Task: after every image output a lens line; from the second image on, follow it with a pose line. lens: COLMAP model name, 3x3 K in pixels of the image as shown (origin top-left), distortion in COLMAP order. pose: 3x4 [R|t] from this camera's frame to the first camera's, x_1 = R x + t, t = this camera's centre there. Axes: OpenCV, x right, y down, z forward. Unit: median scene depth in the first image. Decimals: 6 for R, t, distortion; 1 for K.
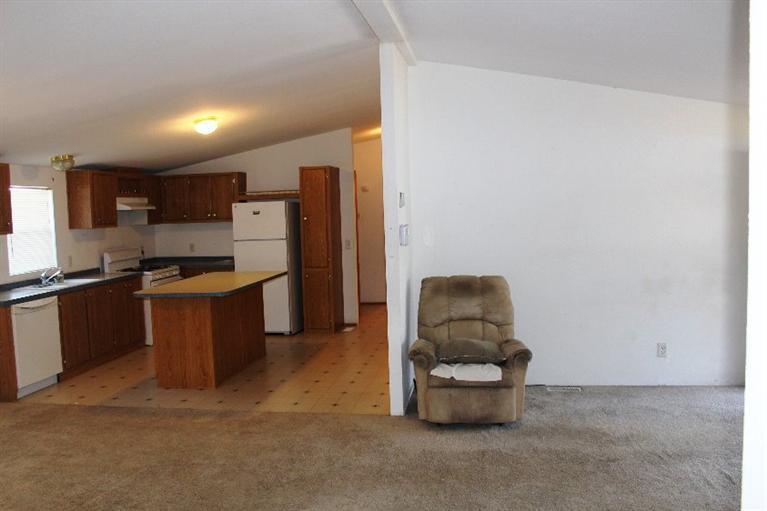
lens RADIAL K [[644.6, 0, 383.5], [0, 644.6, 255.5], [0, 0, 1]] dist [-0.159279, 0.135644]
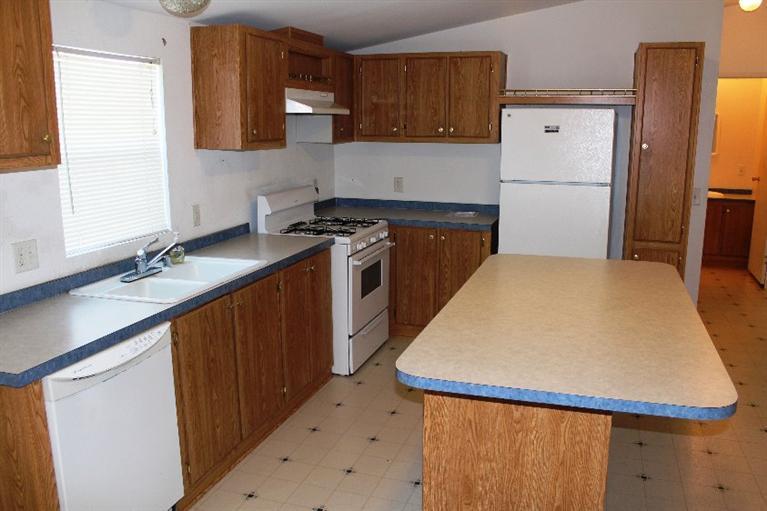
lens RADIAL K [[644.6, 0, 383.5], [0, 644.6, 255.5], [0, 0, 1]] dist [-0.159279, 0.135644]
pose [[0.985410, 0.062587, -0.158273, -0.256752], [-0.041895, 0.990517, 0.130850, -0.028906], [0.164961, -0.122310, 0.978687, 0.494875]]
